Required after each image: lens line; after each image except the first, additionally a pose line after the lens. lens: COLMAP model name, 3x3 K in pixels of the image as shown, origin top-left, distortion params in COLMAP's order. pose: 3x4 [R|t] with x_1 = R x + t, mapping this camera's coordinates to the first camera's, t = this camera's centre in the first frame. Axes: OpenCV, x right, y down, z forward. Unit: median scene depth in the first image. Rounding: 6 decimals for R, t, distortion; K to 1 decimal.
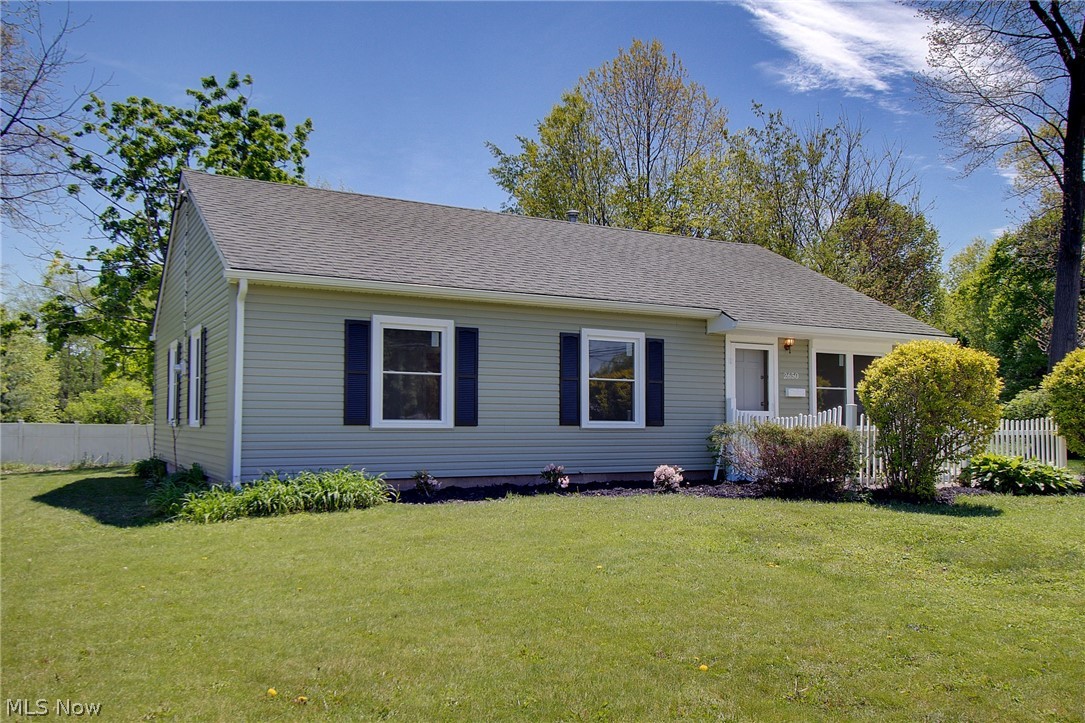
lens RADIAL K [[888.9, 0, 577.1], [0, 888.9, 323.7], [0, 0, 1]] dist [0.034091, -0.022999]
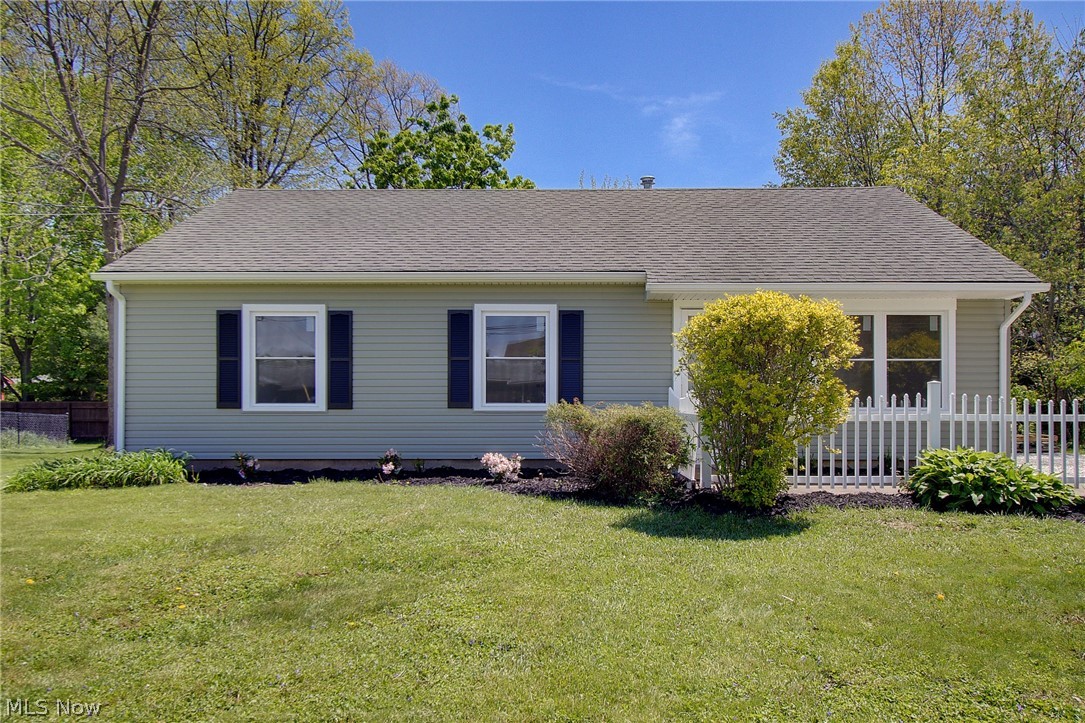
lens RADIAL K [[833.4, 0, 548.8], [0, 833.4, 366.8], [0, 0, 1]] dist [0.001641, -0.005258]
pose [[0.858696, -0.026246, -0.511813, 0.551311], [0.058794, 0.997139, 0.047508, 0.035897], [0.509102, -0.070886, 0.857782, 0.313740]]
